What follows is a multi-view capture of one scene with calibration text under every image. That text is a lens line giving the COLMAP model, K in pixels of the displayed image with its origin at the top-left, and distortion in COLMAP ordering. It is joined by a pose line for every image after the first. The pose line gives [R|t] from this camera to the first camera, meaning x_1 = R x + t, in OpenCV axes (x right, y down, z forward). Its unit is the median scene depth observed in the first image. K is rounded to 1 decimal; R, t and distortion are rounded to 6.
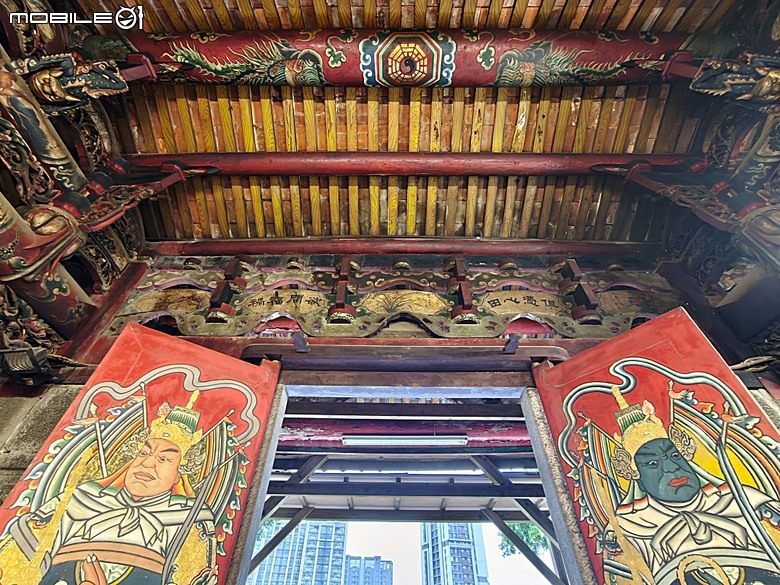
lens RADIAL K [[349.2, 0, 396.1], [0, 349.2, 279.4], [0, 0, 1]] dist [-0.000495, 0.000657]
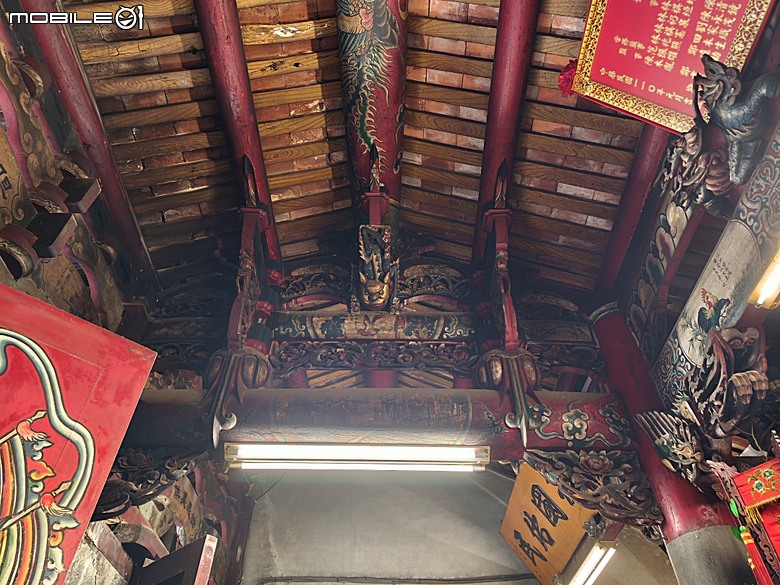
lens RADIAL K [[550.4, 0, 390.0], [0, 550.4, 292.5], [0, 0, 1]] dist [0.007205, -0.003589]
pose [[0.012071, 0.724607, 0.689056, 0.023055], [-0.724851, 0.481032, -0.493152, 0.121278], [-0.688800, -0.493511, 0.531039, 0.125076]]
